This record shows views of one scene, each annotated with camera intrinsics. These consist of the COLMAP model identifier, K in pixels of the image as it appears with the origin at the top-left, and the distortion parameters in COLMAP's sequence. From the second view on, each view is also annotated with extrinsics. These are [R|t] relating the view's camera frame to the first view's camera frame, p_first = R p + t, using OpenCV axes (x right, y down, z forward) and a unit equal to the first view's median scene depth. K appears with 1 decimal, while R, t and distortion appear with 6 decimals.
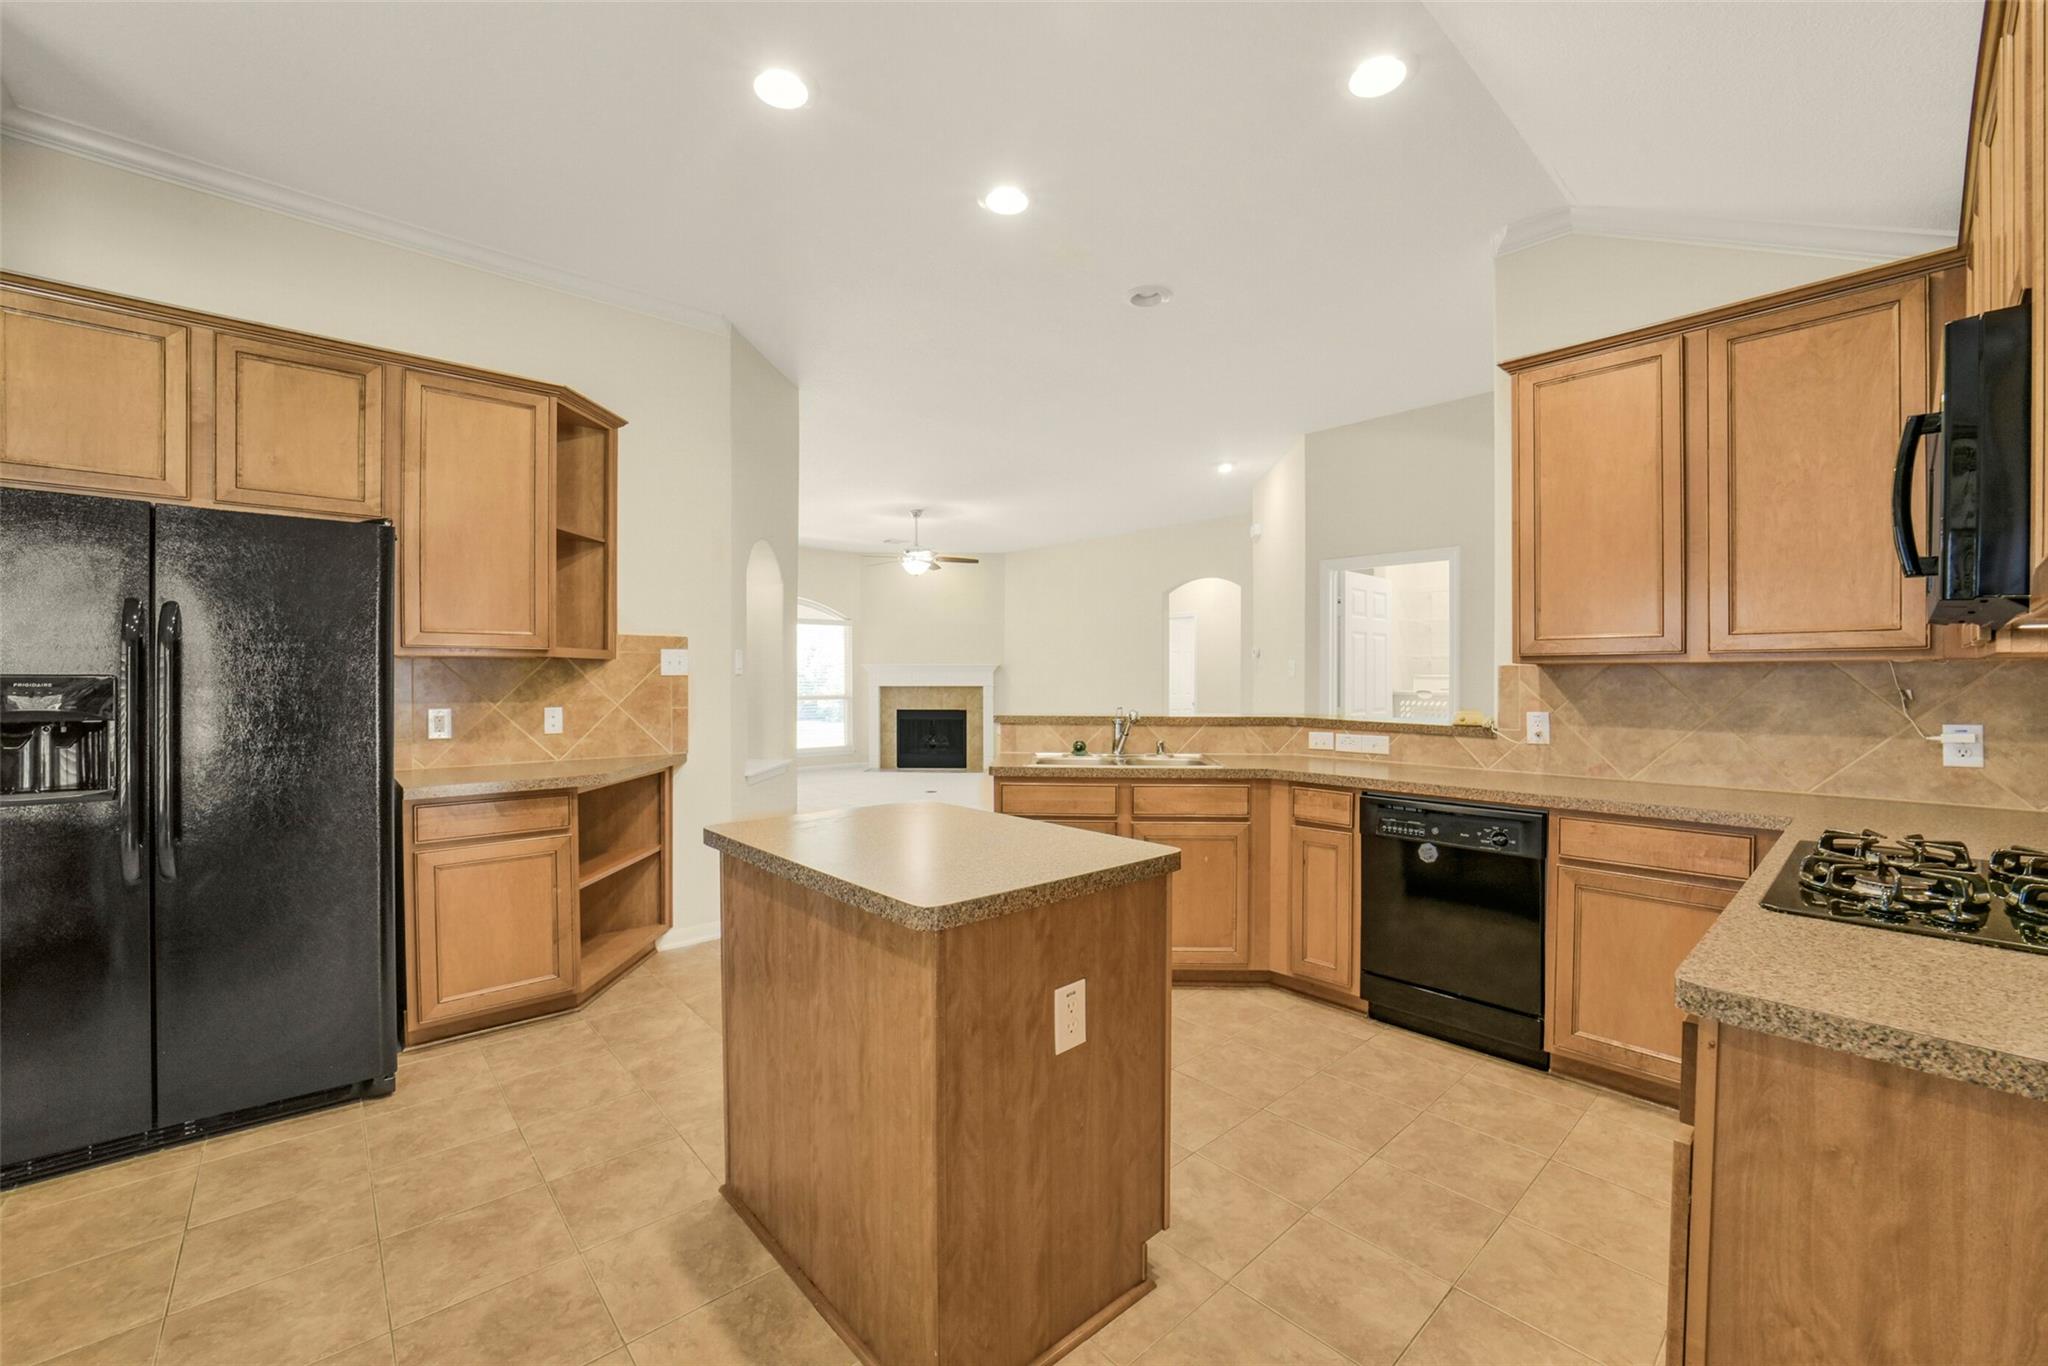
lens RADIAL K [[810.6, 0, 1039.4], [0, 810.6, 677.9], [0, 0, 1]] dist [-0.033940, 0.008215]
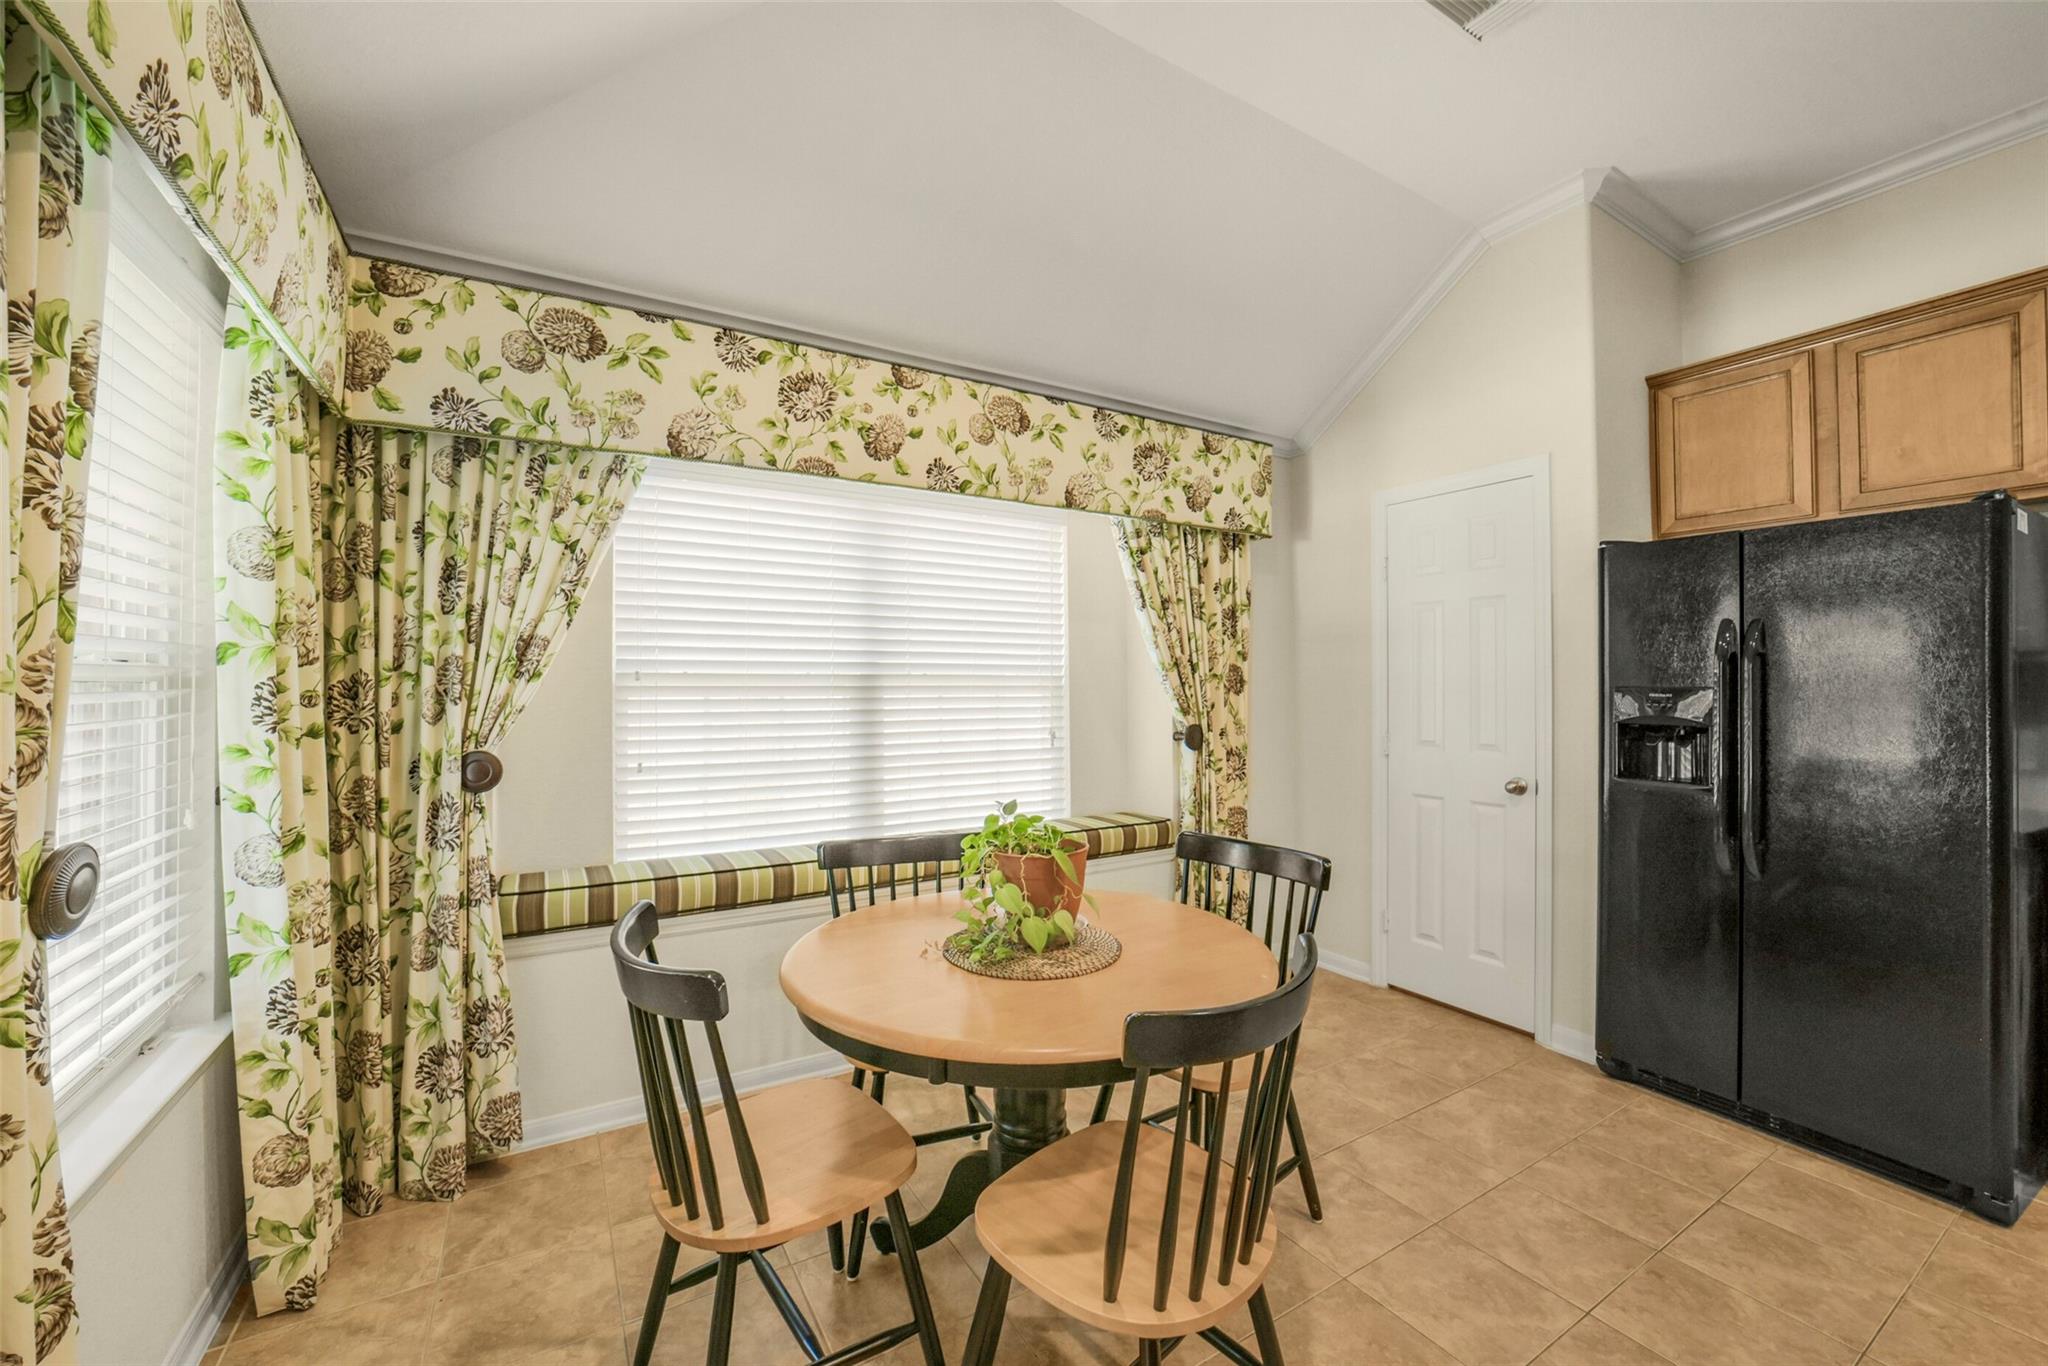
lens RADIAL K [[810.6, 0, 1039.4], [0, 810.6, 677.9], [0, 0, 1]] dist [-0.033940, 0.008215]
pose [[-0.184086, -0.013902, -0.982812, 0.090528], [-0.004036, 0.999902, -0.013388, 0.001488], [0.982902, 0.001502, -0.184125, 0.156950]]
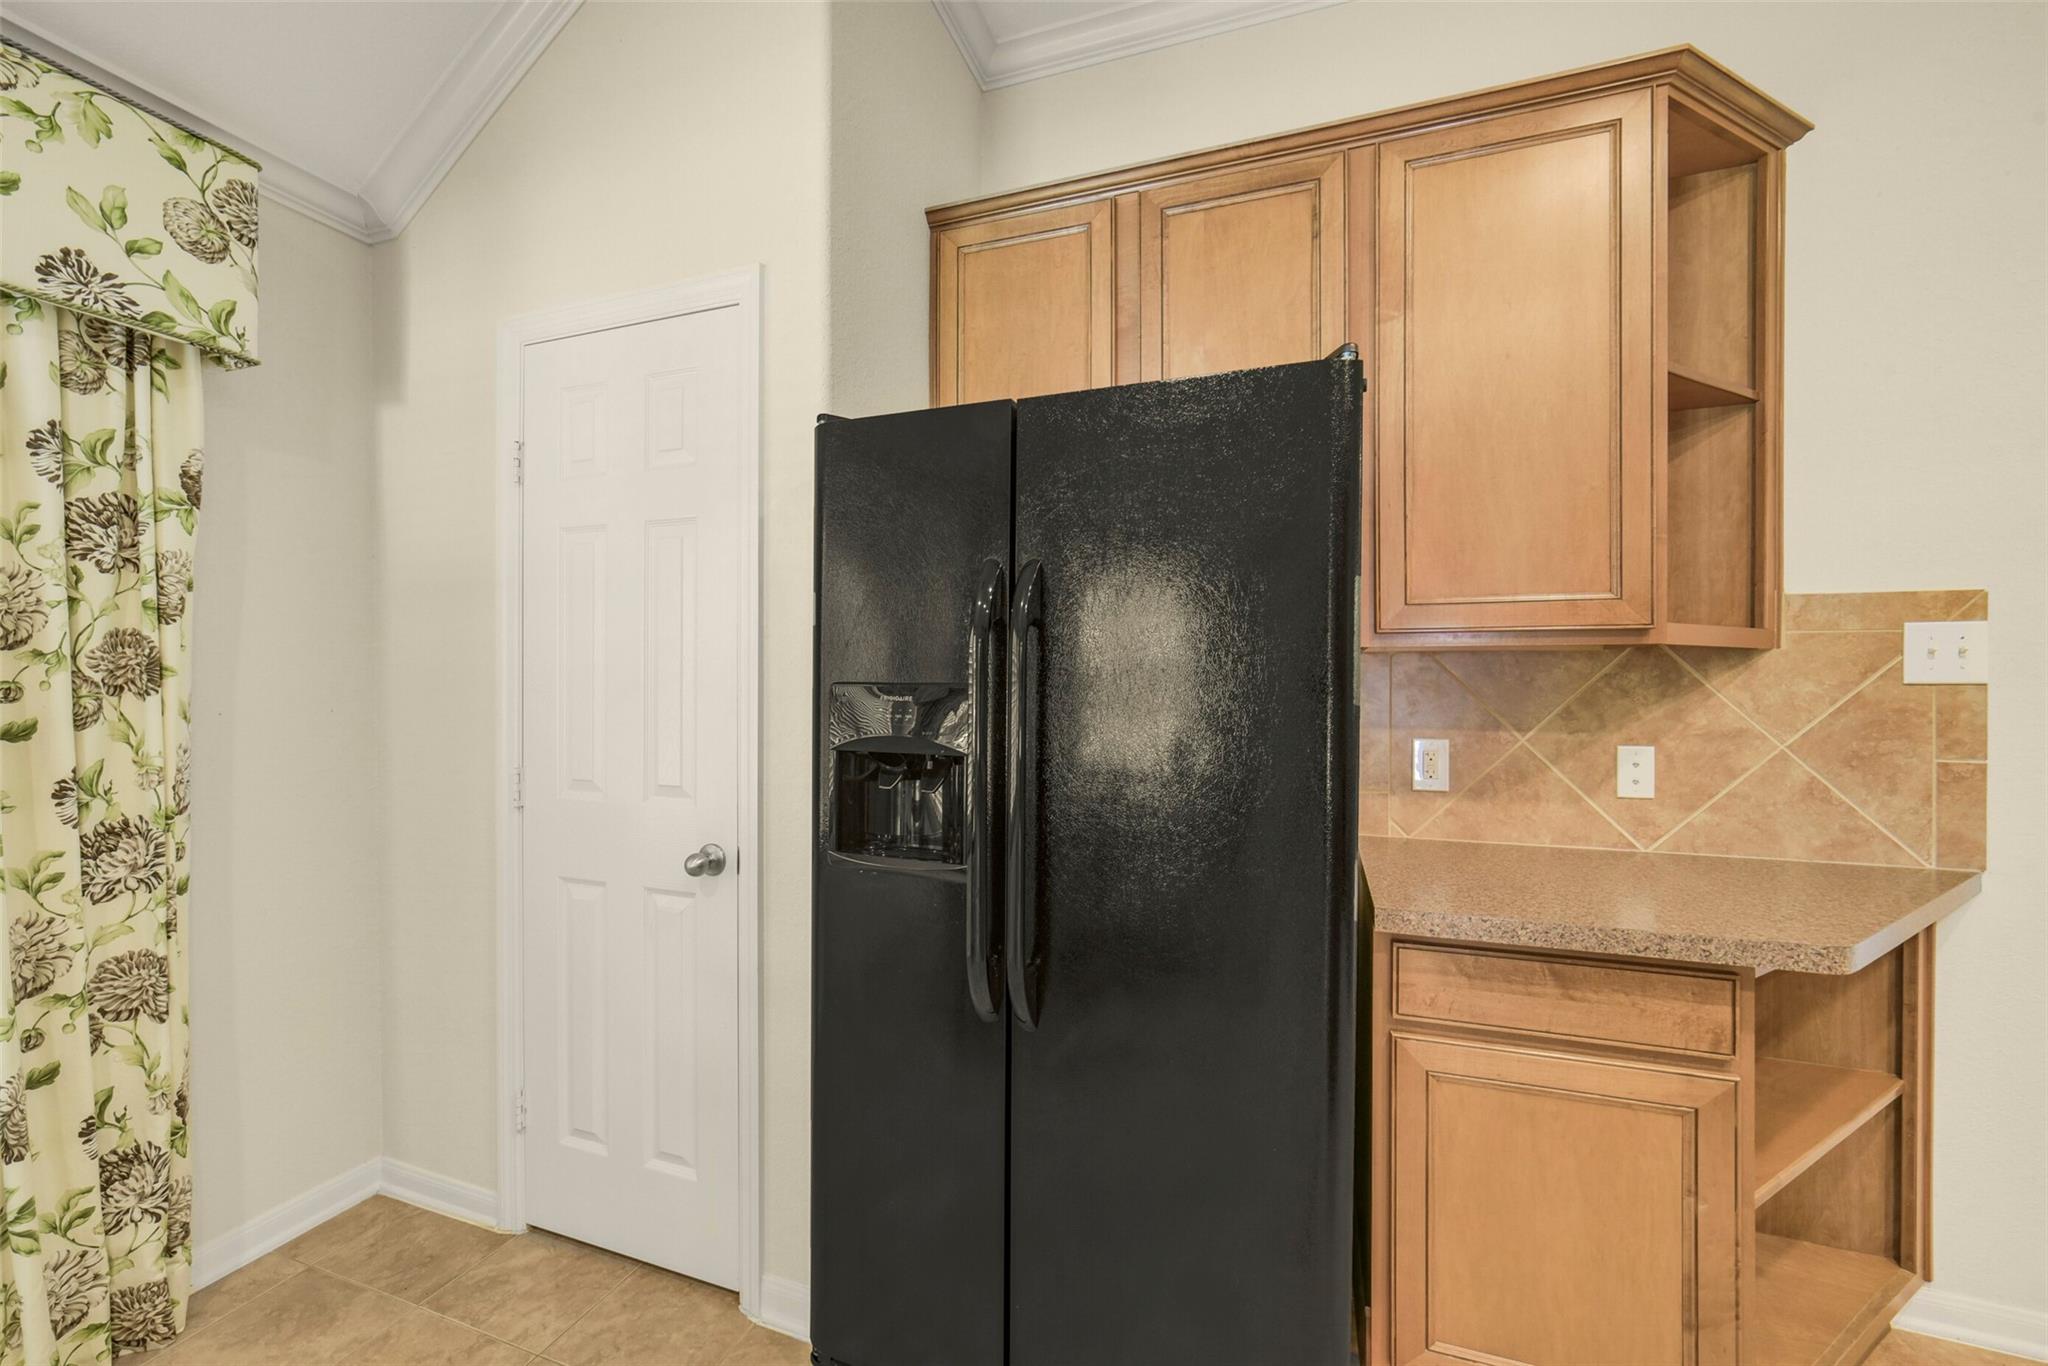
lens RADIAL K [[792.9, 0, 1015.5], [0, 792.9, 691.8], [0, 0, 1]] dist [-0.029495, 0.014262]
pose [[0.450060, 0.012903, -0.892905, -0.380965], [-0.002361, 0.999909, 0.013260, -0.003437], [0.892995, -0.003859, 0.450050, 0.475784]]
